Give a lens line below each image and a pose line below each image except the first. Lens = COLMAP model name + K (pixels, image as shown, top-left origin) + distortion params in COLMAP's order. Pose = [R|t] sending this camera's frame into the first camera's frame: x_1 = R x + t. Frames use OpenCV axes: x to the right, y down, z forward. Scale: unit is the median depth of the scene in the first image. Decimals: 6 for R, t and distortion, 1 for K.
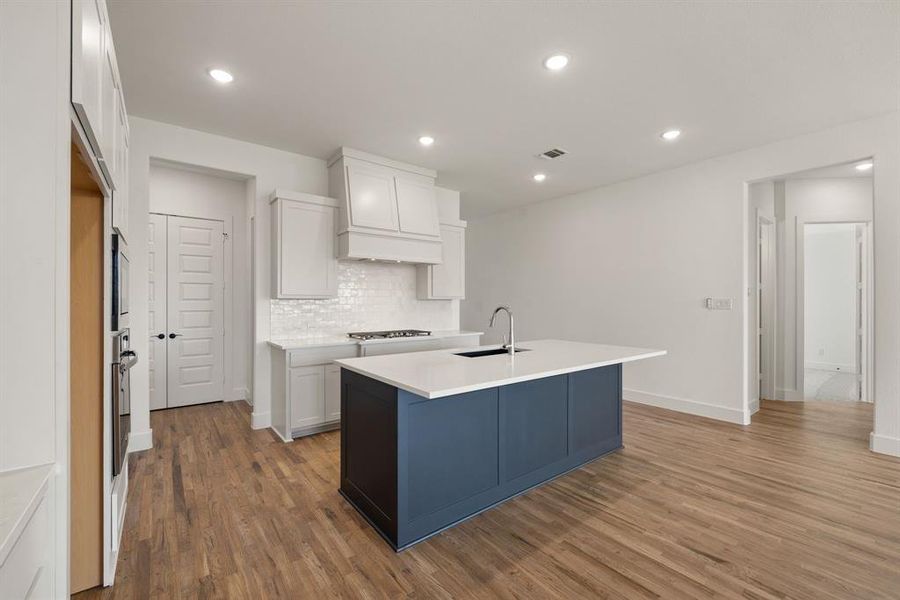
lens RADIAL K [[378.6, 0, 452.4], [0, 378.6, 300.7], [0, 0, 1]] dist [-0.000408, -0.000194]
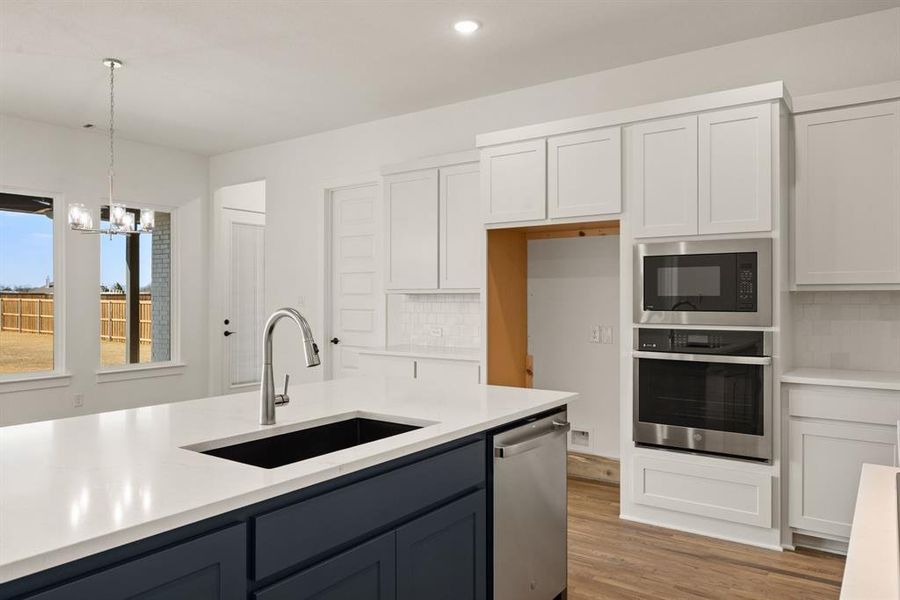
lens RADIAL K [[621.9, 0, 455.8], [0, 621.9, 299.0], [0, 0, 1]] dist [-0.010031, 0.003633]
pose [[-0.955064, -0.002721, -0.296388, 0.160942], [-0.000930, 0.999980, -0.006185, 0.008299], [0.296399, -0.005631, -0.955048, 1.704912]]
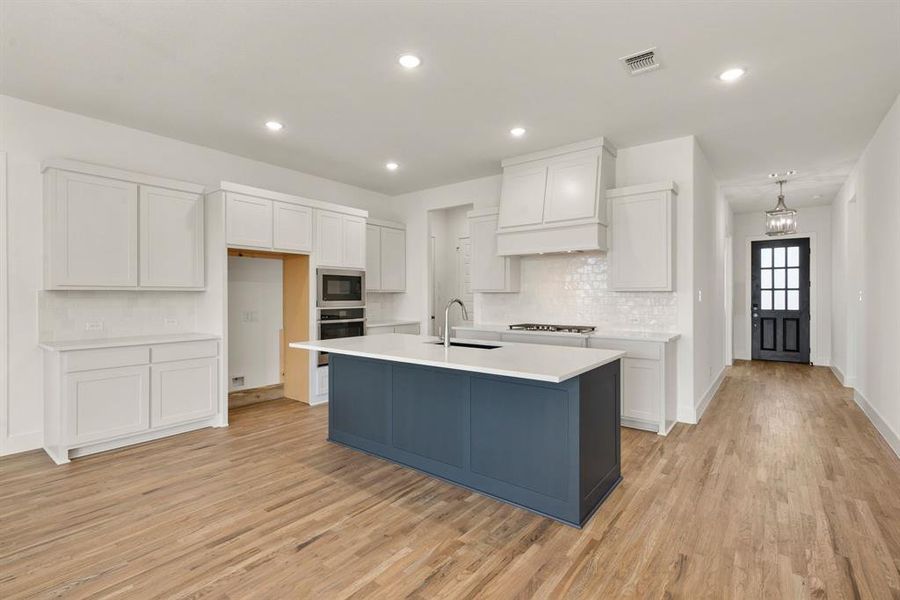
lens RADIAL K [[416.8, 0, 447.1], [0, 416.8, 298.1], [0, 0, 1]] dist [0.002411, 0.000589]
pose [[0.240008, 0.004675, -0.970760, 1.229234], [0.005670, 0.999965, 0.006217, 0.004553], [0.970754, -0.006996, 0.239973, 0.725110]]
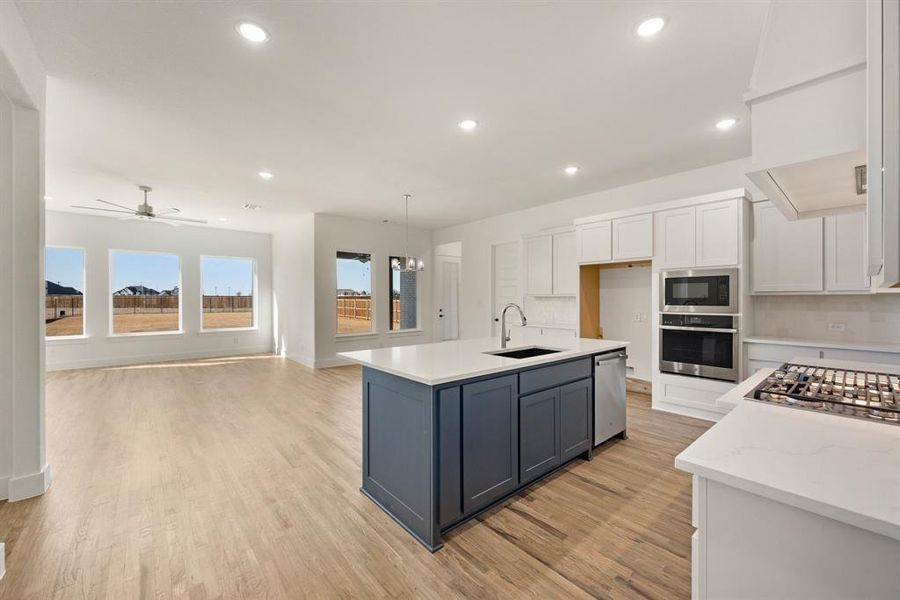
lens RADIAL K [[355.2, 0, 454.3], [0, 355.2, 299.8], [0, 0, 1]] dist [-0.000978, 0.000223]
pose [[-0.998524, -0.000850, -0.054310, 0.350941], [-0.000713, 0.999996, -0.002550, 0.006406], [0.054312, -0.002508, -0.998521, 1.998643]]
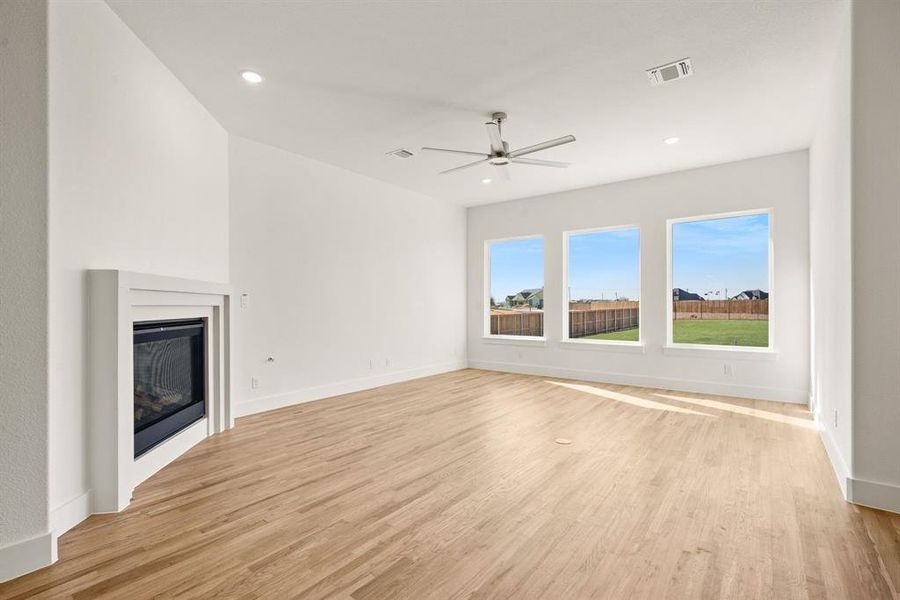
lens RADIAL K [[416.8, 0, 454.7], [0, 416.8, 307.3], [0, 0, 1]] dist [0.002411, 0.000589]
pose [[-0.261445, -0.002017, 0.965216, 0.529833], [0.000389, 0.999998, 0.002195, 0.058551], [-0.965218, 0.000950, -0.261444, 0.663997]]
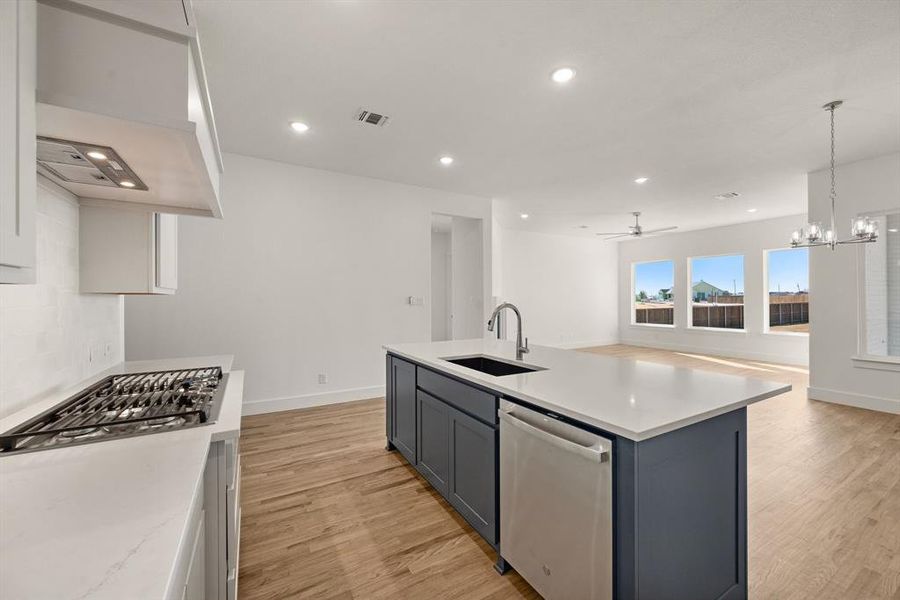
lens RADIAL K [[355.2, 0, 451.8], [0, 355.2, 301.1], [0, 0, 1]] dist [-0.000978, 0.000223]
pose [[0.144147, -0.006244, 0.989537, -0.660206], [0.000316, 0.999980, 0.006264, 0.003490], [-0.989556, -0.000590, 0.144146, 1.029247]]
